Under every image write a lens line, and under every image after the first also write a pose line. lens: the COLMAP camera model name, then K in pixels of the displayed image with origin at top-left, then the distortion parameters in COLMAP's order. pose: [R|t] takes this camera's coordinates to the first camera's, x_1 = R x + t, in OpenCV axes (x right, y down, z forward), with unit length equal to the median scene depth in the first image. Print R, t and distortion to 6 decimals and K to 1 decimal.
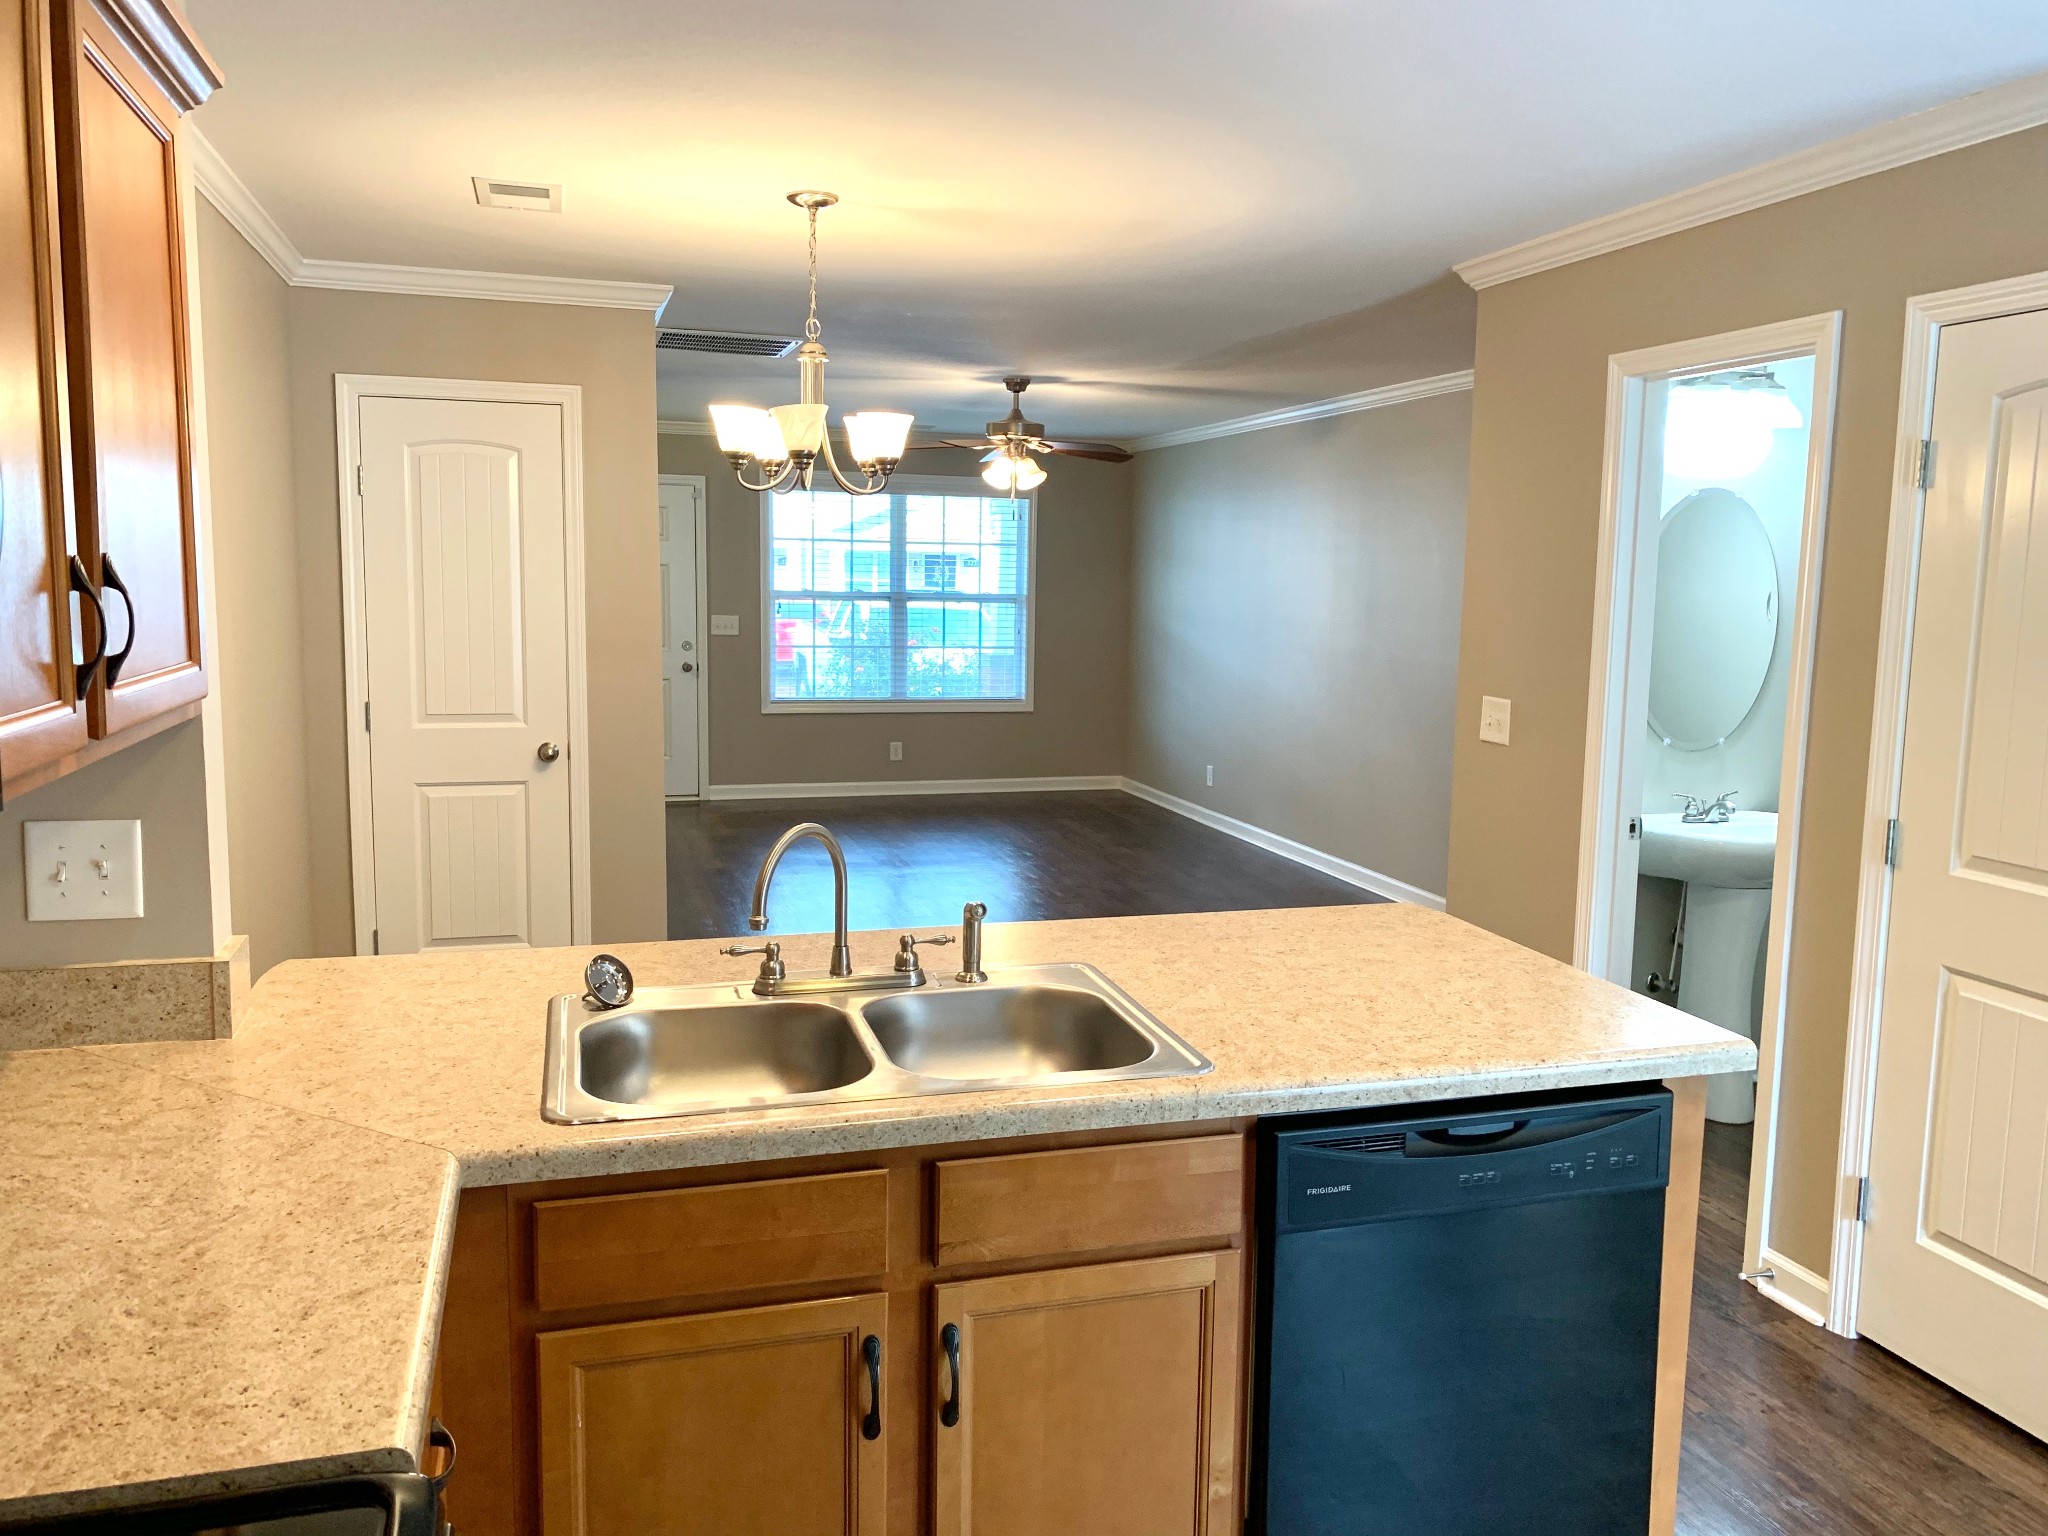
lens RADIAL K [[1543.8, 0, 1026.2], [0, 1543.8, 739.9], [0, 0, 1]] dist [0.082769, -0.216275]
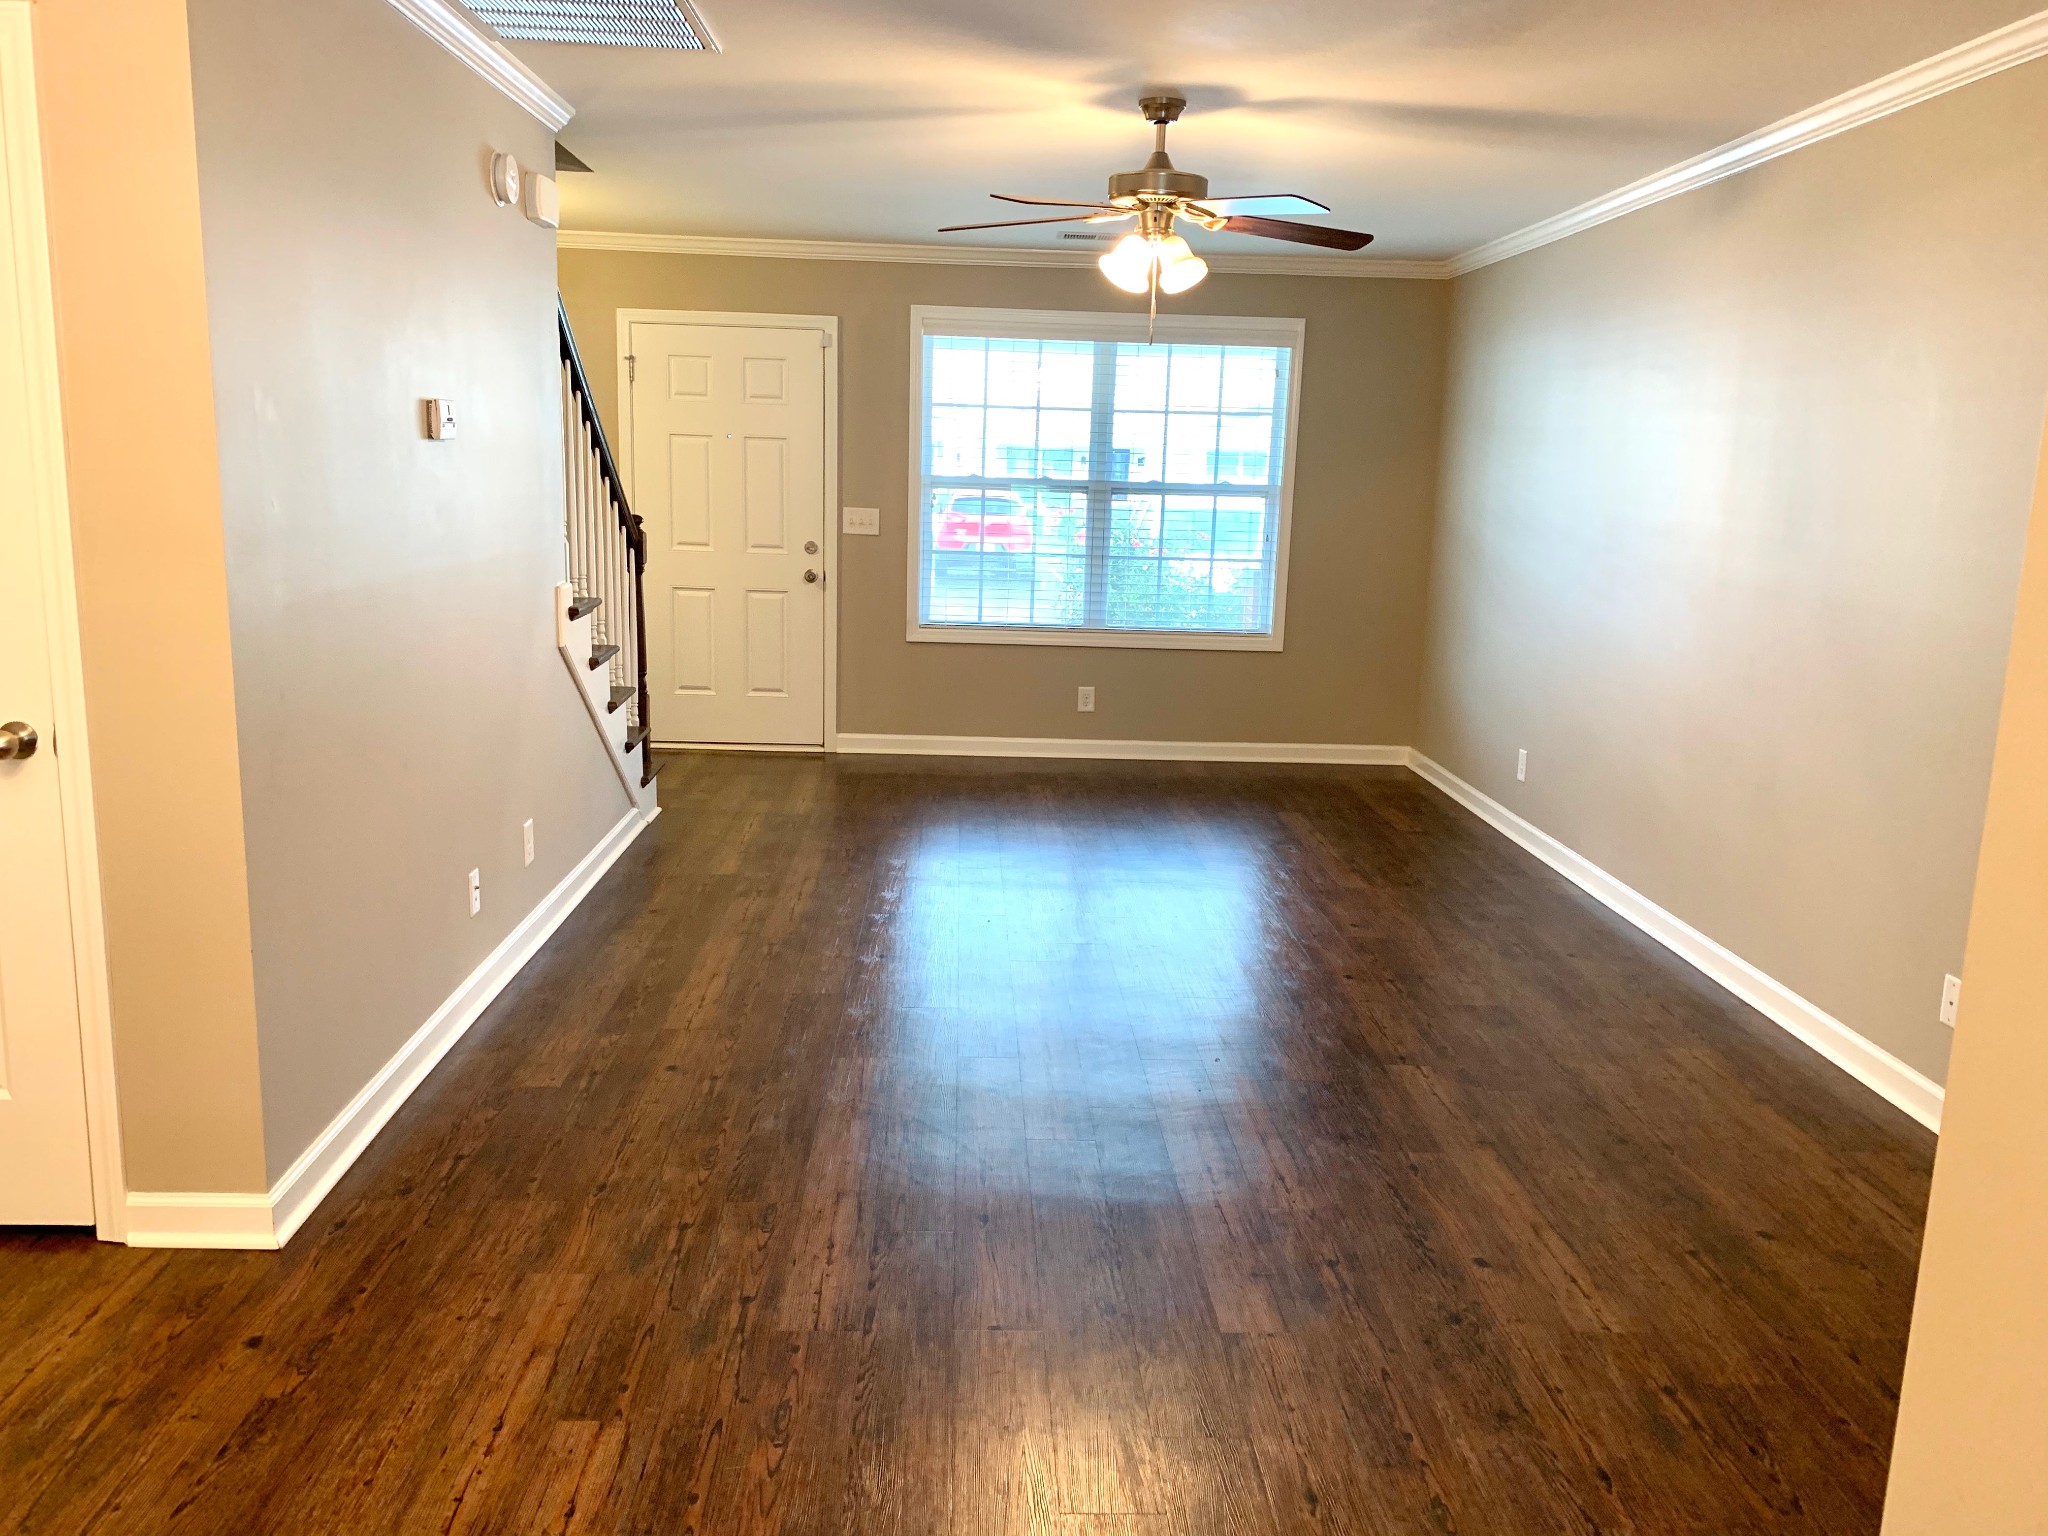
lens RADIAL K [[1543.8, 0, 1026.2], [0, 1543.8, 739.9], [0, 0, 1]] dist [0.082769, -0.216275]
pose [[0.967751, 0.053875, -0.246080, 0.092037], [-0.038839, 0.997093, 0.065557, -0.026767], [0.248896, -0.053886, 0.967030, 0.373125]]
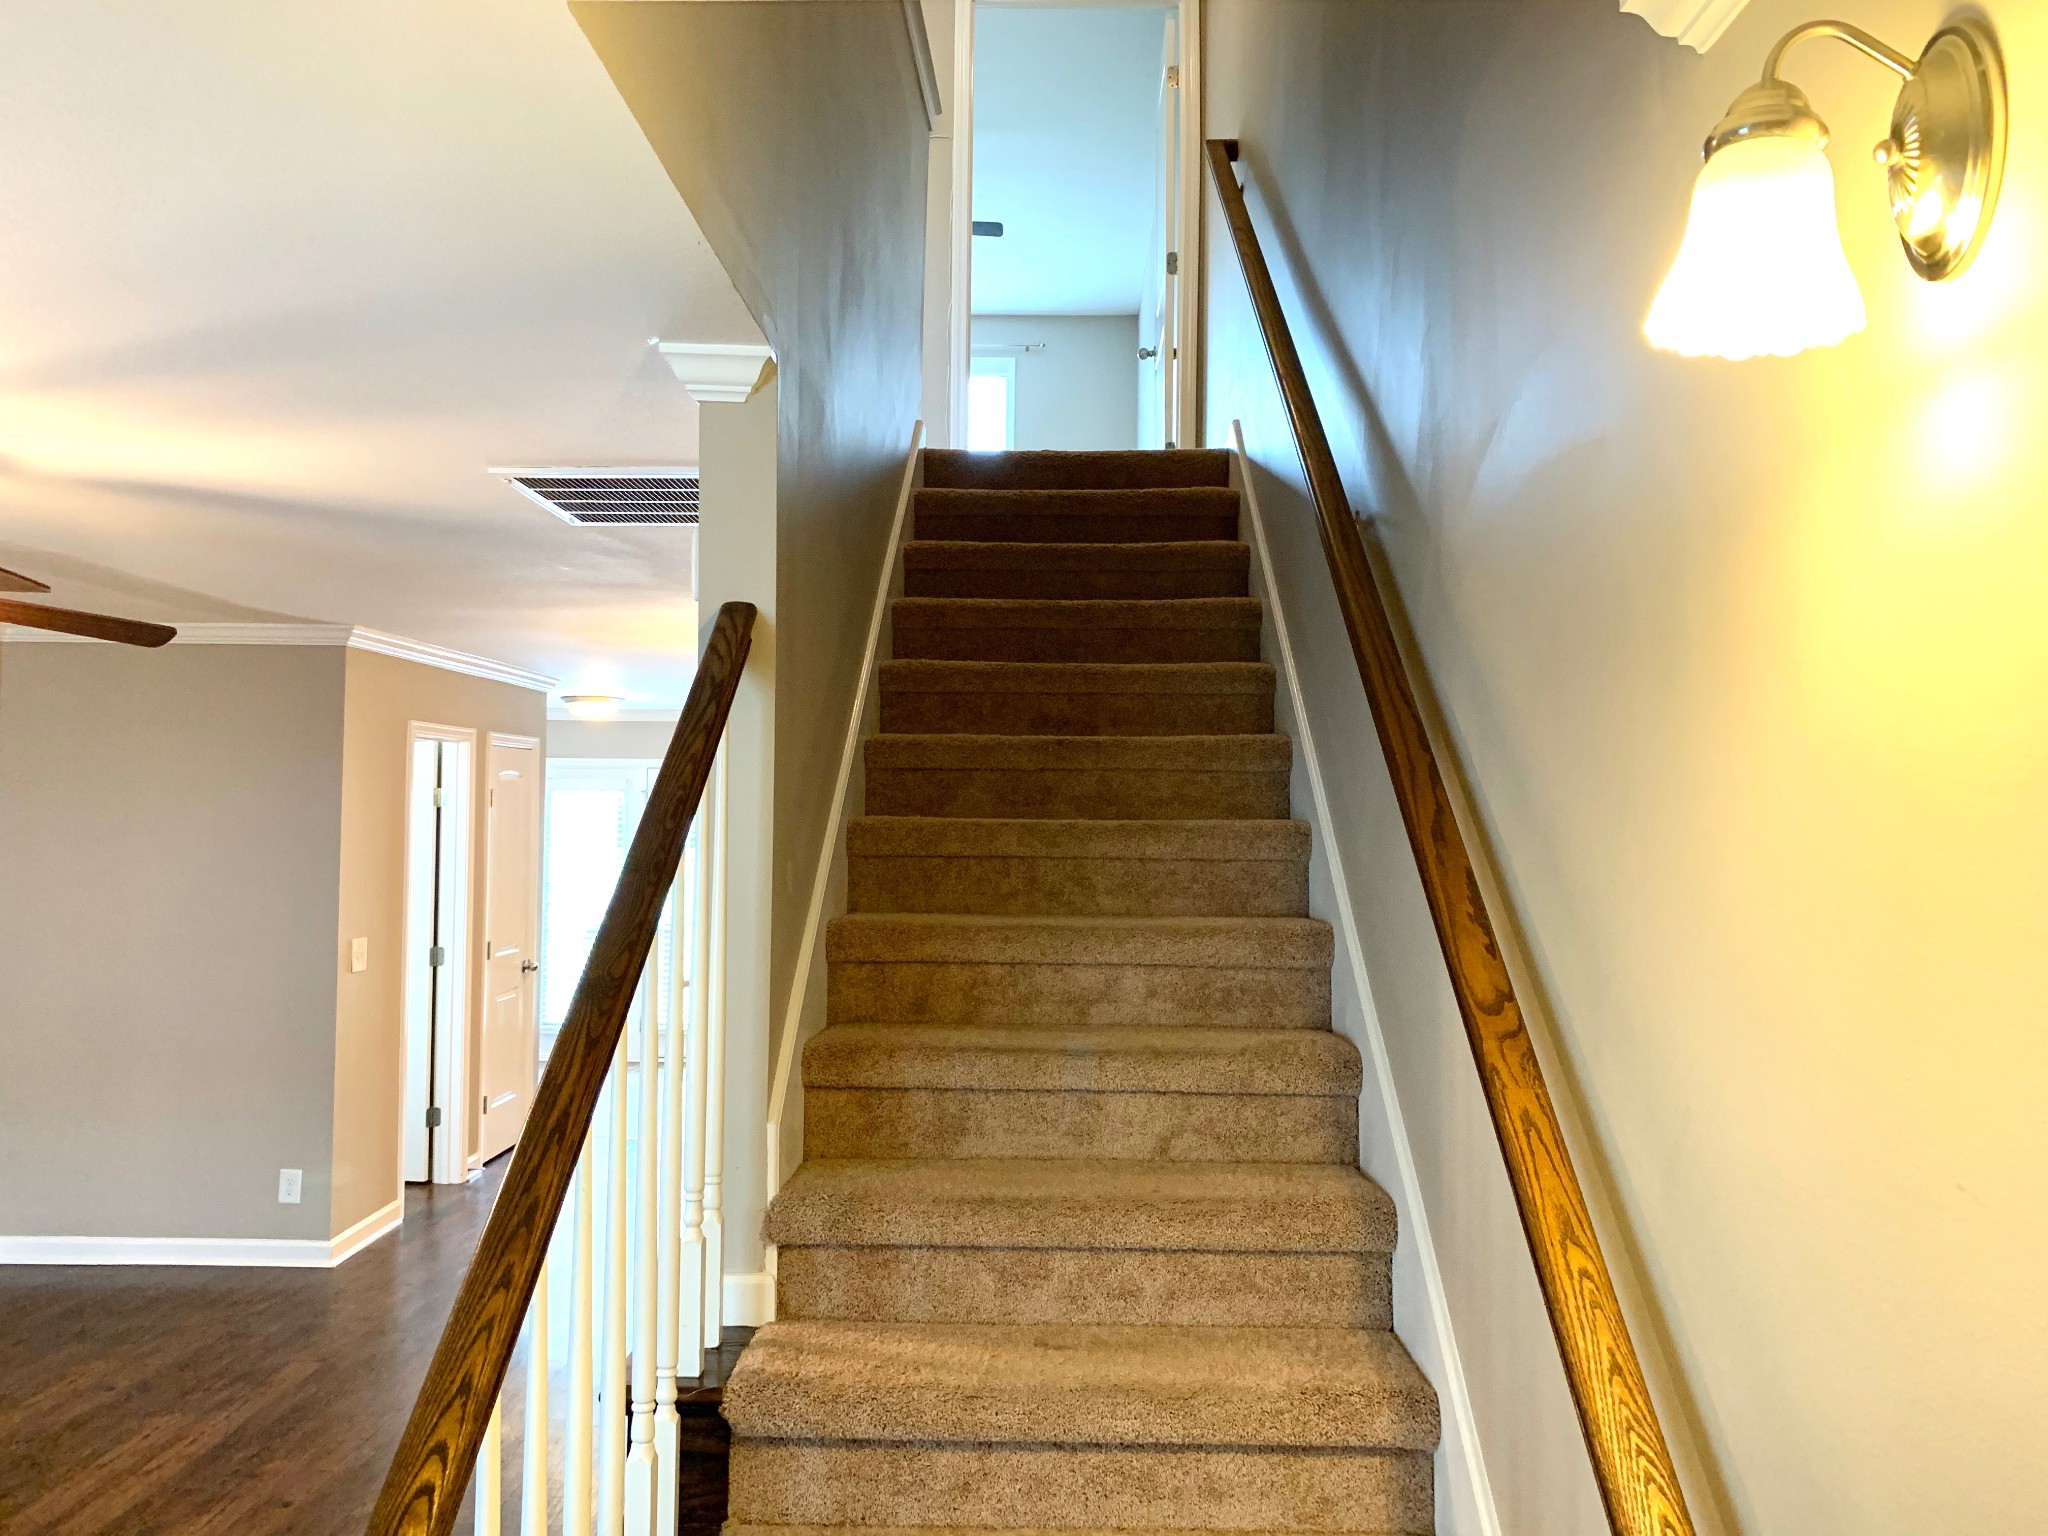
lens RADIAL K [[1527.8, 0, 1022.9], [0, 1527.8, 761.3], [0, 0, 1]] dist [0.073181, -0.099654]
pose [[-0.951829, -0.014104, 0.306304, -0.345137], [0.009331, 0.997147, 0.074909, -0.146665], [-0.306487, 0.074159, -0.948982, 1.106494]]
